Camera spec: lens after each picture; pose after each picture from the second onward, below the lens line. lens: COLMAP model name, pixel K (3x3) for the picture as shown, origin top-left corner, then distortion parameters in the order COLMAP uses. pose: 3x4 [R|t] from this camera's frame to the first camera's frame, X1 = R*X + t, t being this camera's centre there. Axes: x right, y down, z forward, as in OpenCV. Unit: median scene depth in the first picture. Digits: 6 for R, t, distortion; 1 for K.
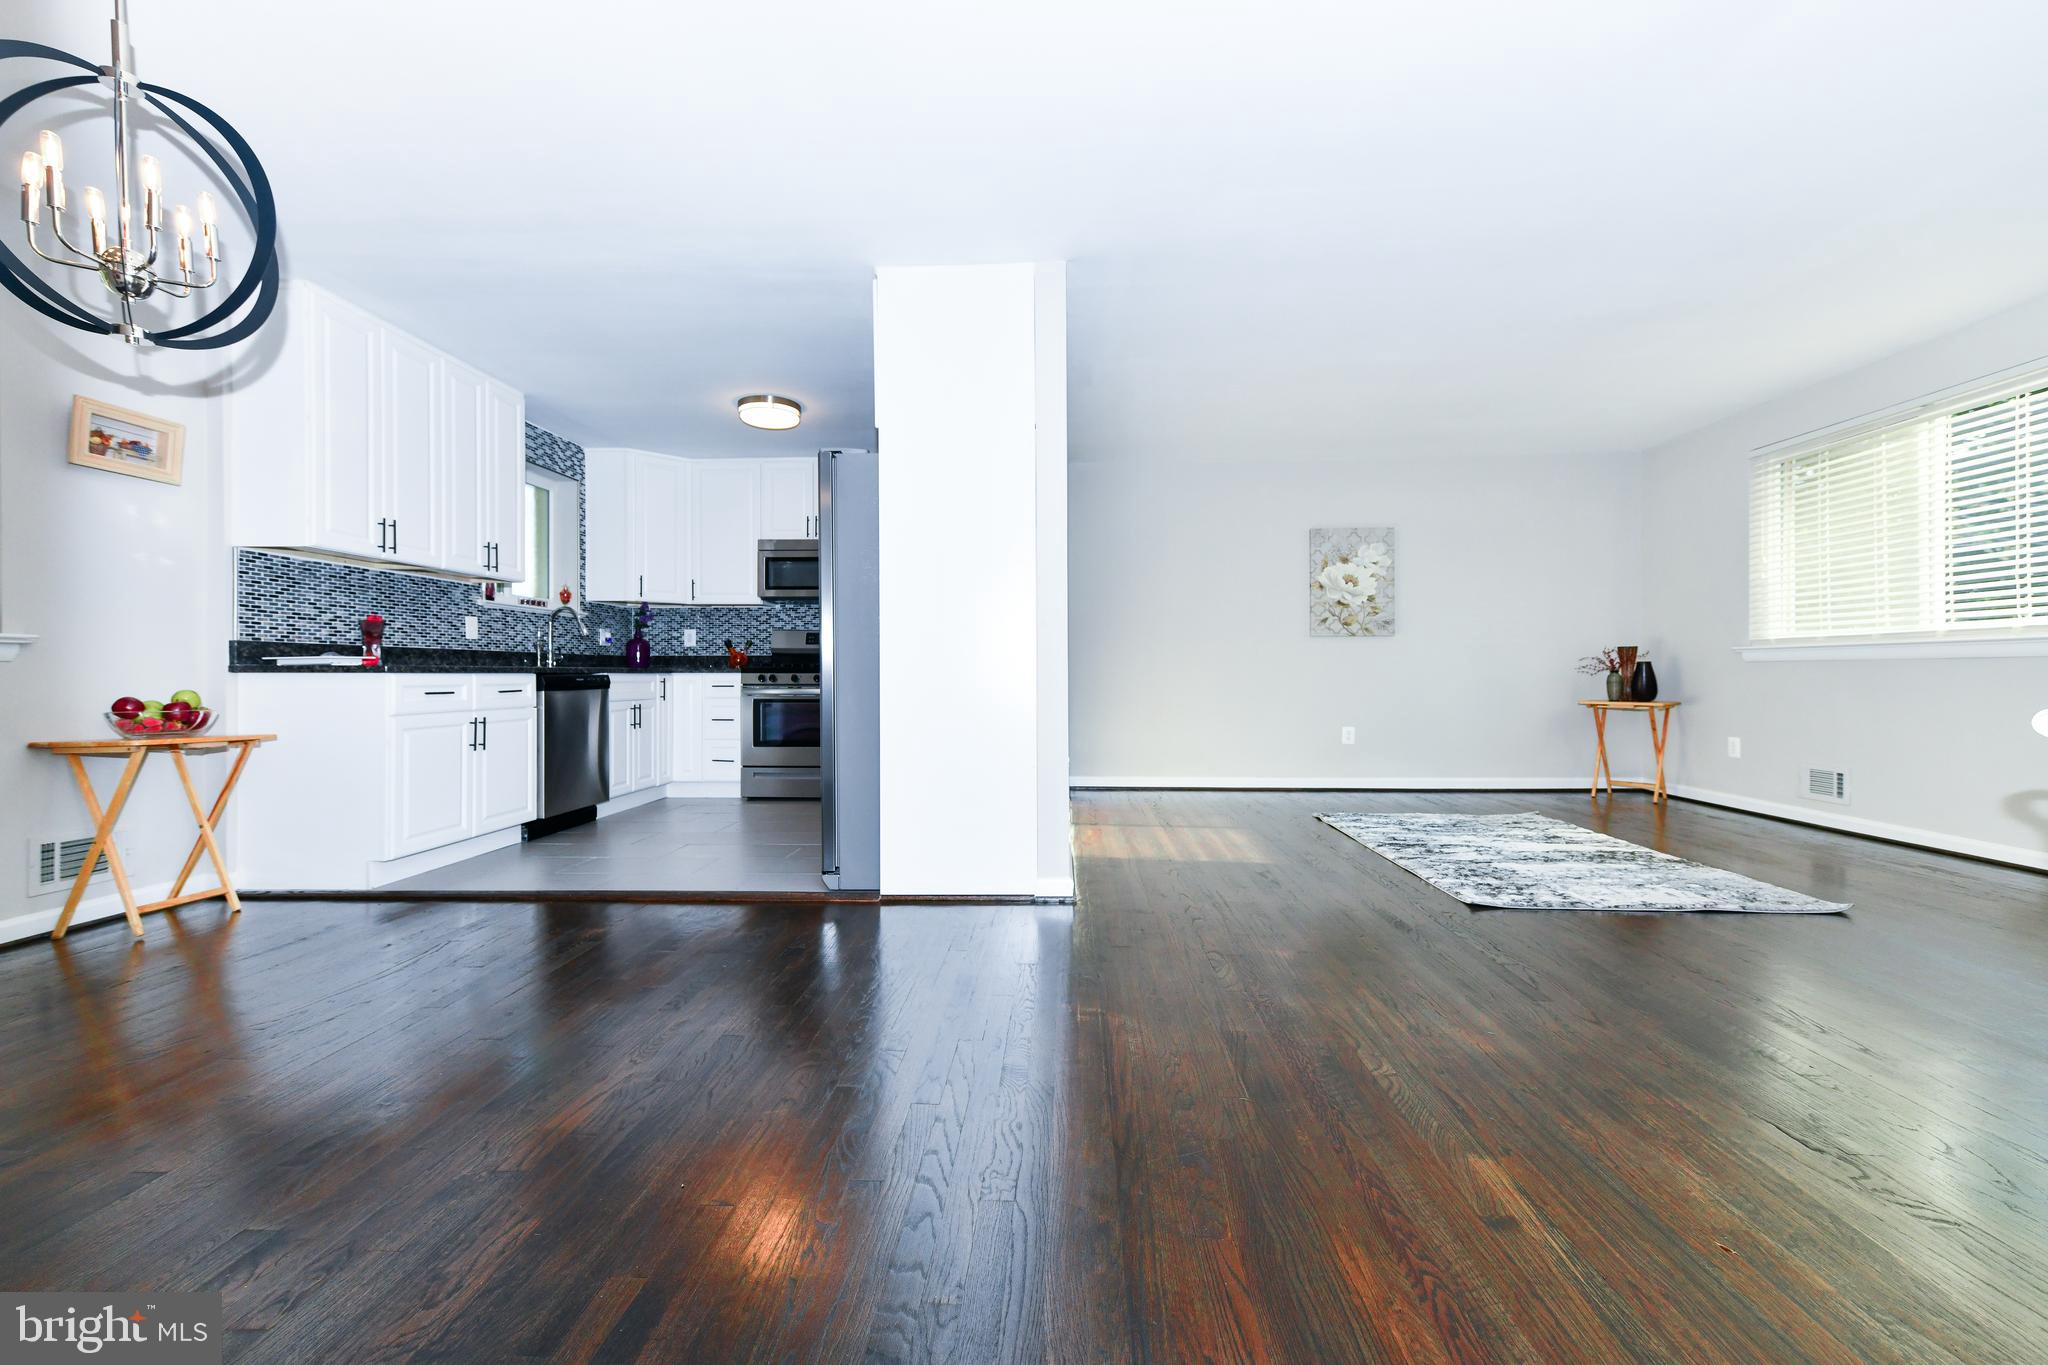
lens RADIAL K [[836.7, 0, 1047.1], [0, 836.7, 664.0], [0, 0, 1]] dist [0.026535, 0.003651]
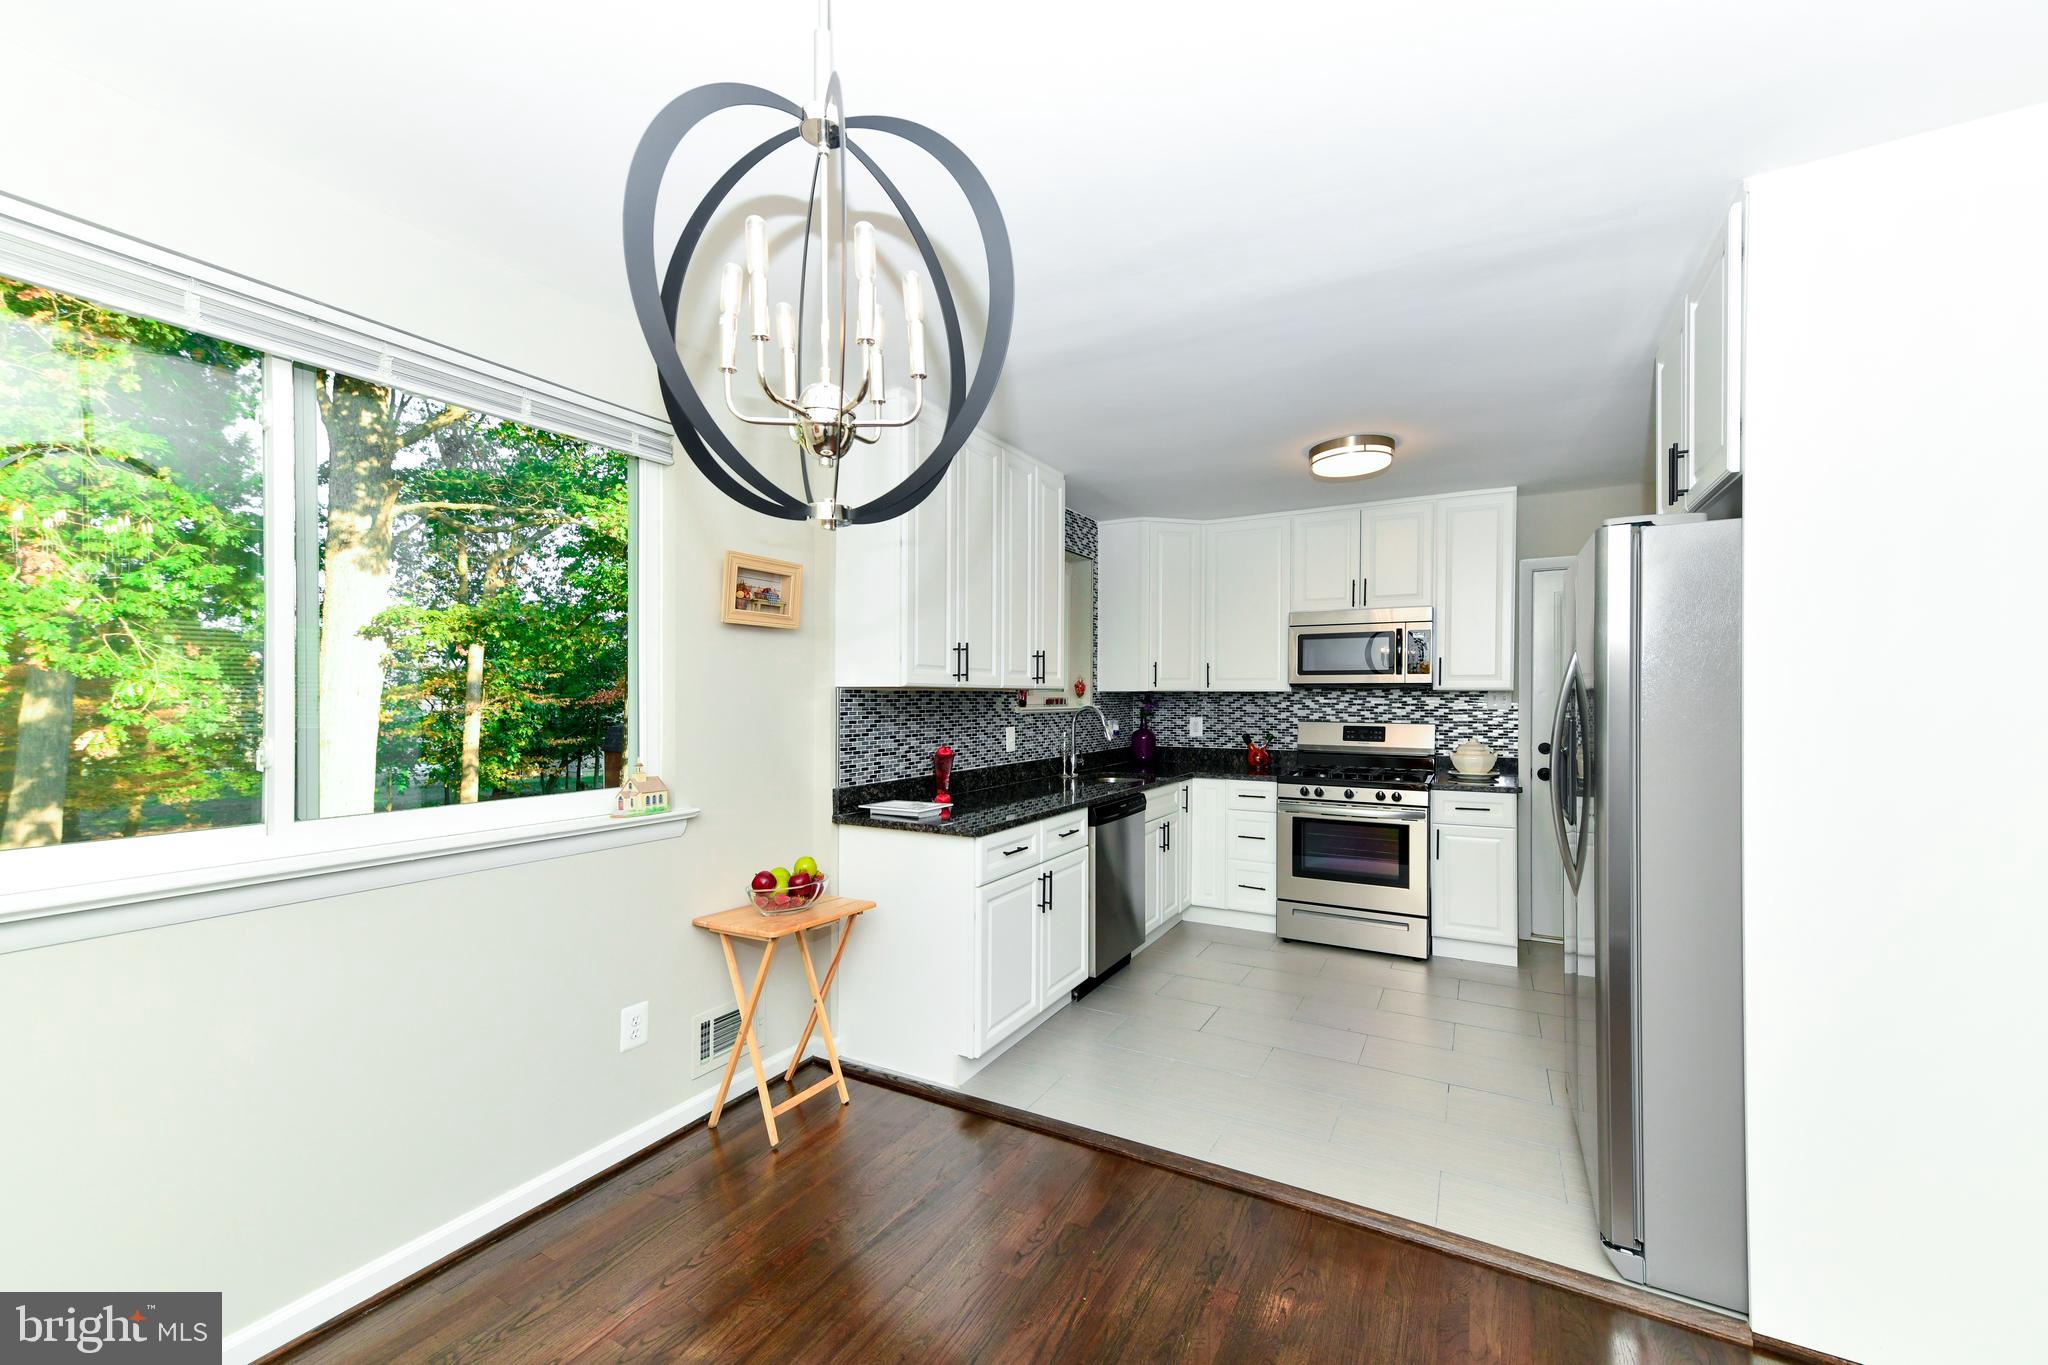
lens RADIAL K [[836.7, 0, 1049.3], [0, 836.7, 682.7], [0, 0, 1]] dist [0.026535, 0.003651]
pose [[0.903530, -0.003892, -0.428508, -0.260900], [0.003006, 0.999992, -0.002744, -0.102955], [0.428515, 0.001191, 0.903534, 0.208619]]
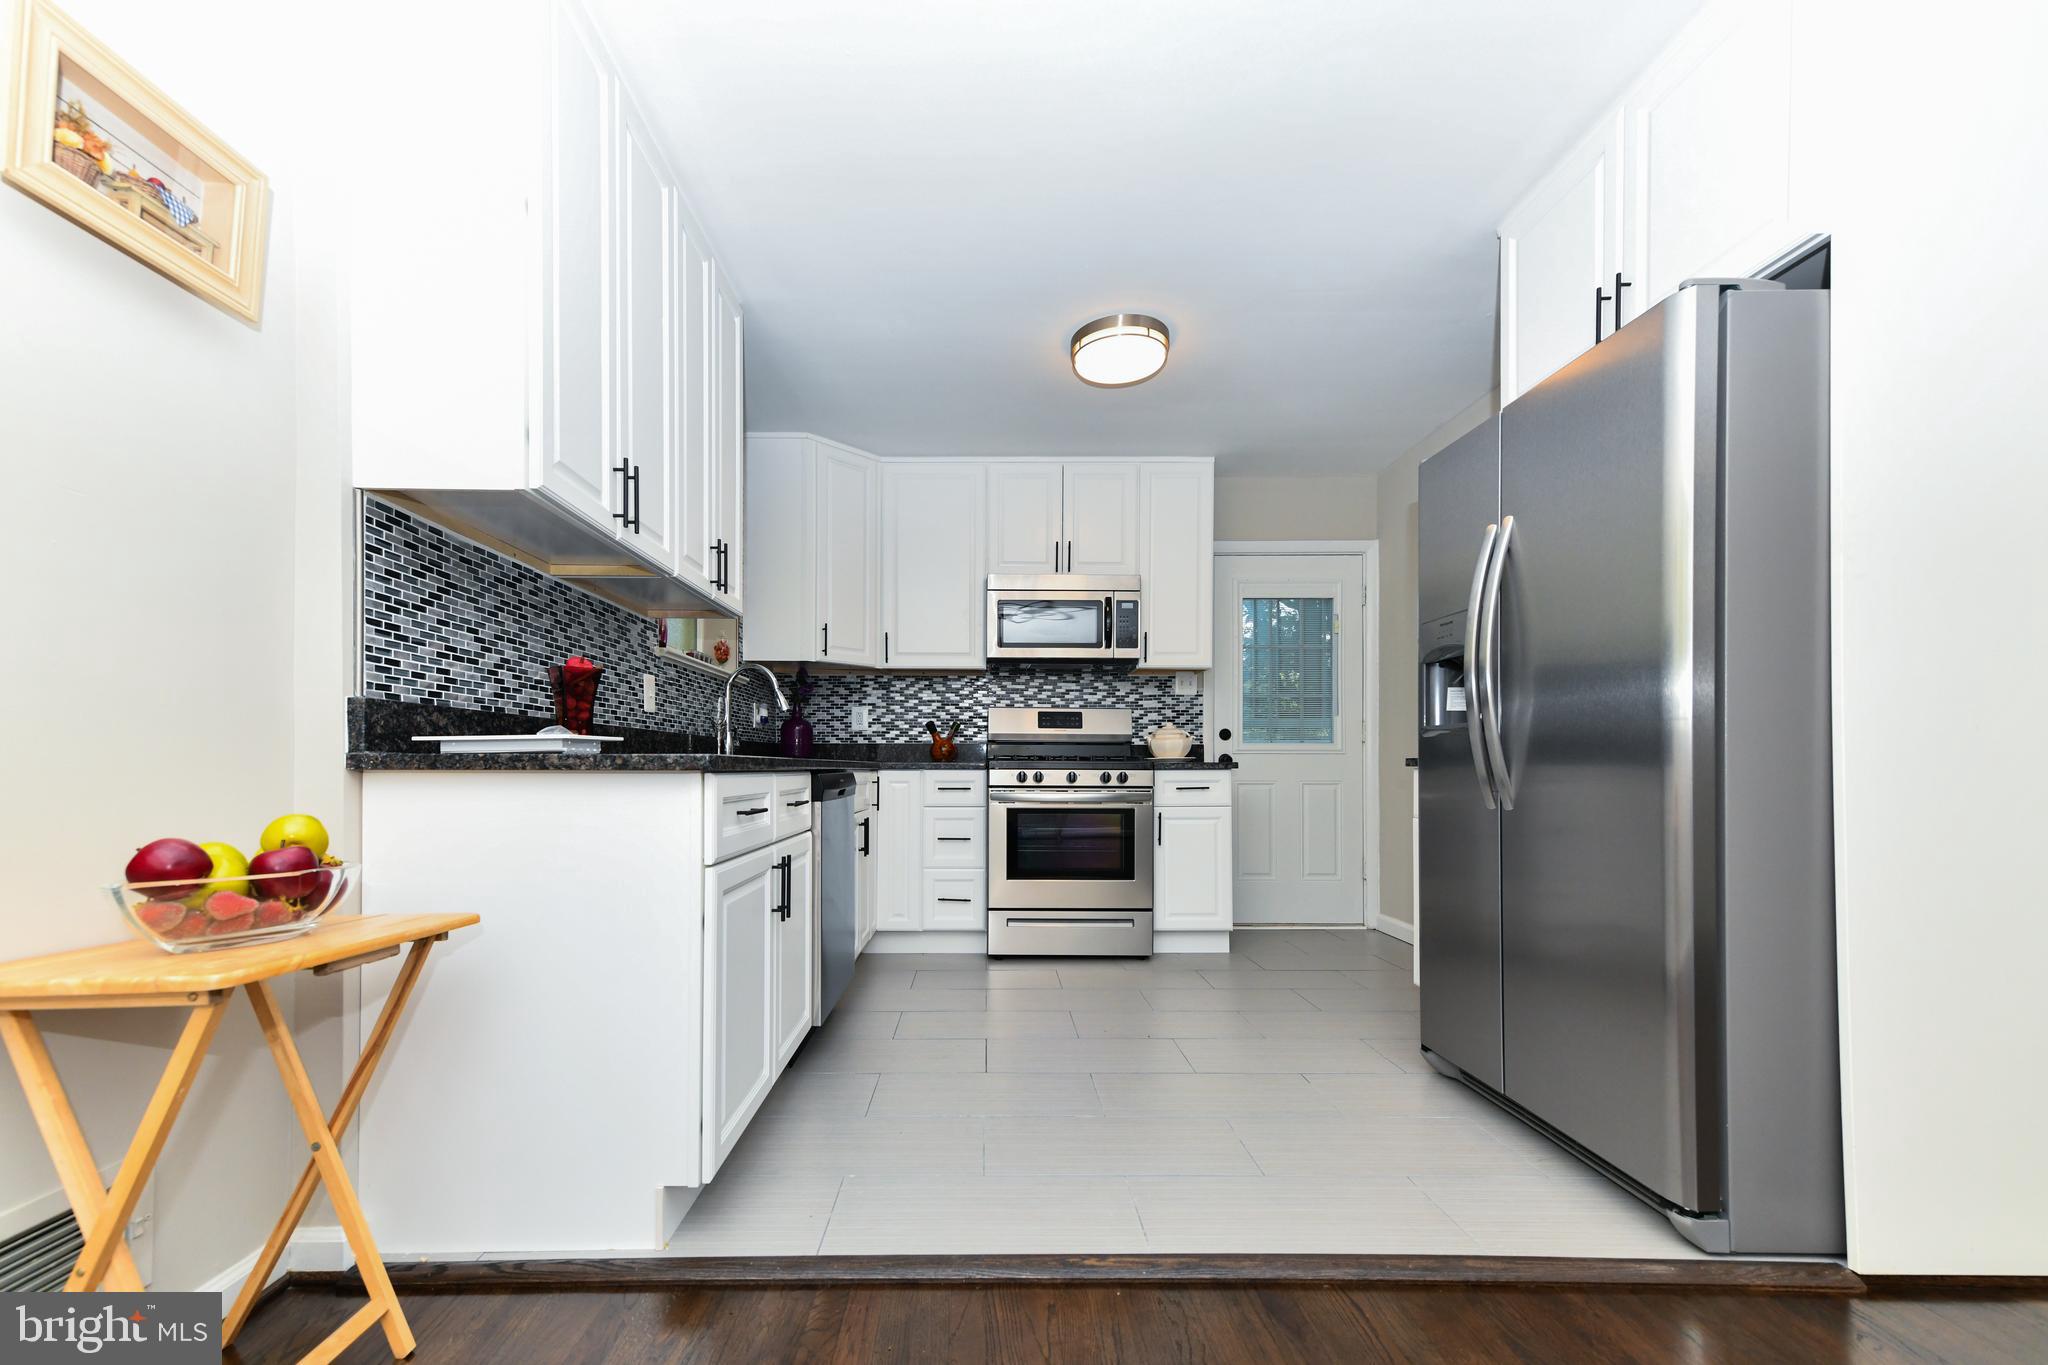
lens RADIAL K [[836.7, 0, 1000.0], [0, 836.7, 759.8], [0, 0, 1]] dist [0.026535, 0.003651]
pose [[0.998337, 0.002065, 0.057605, -0.476875], [-0.002171, 0.999996, 0.001769, 0.002321], [-0.057601, -0.001891, 0.998338, 0.403822]]
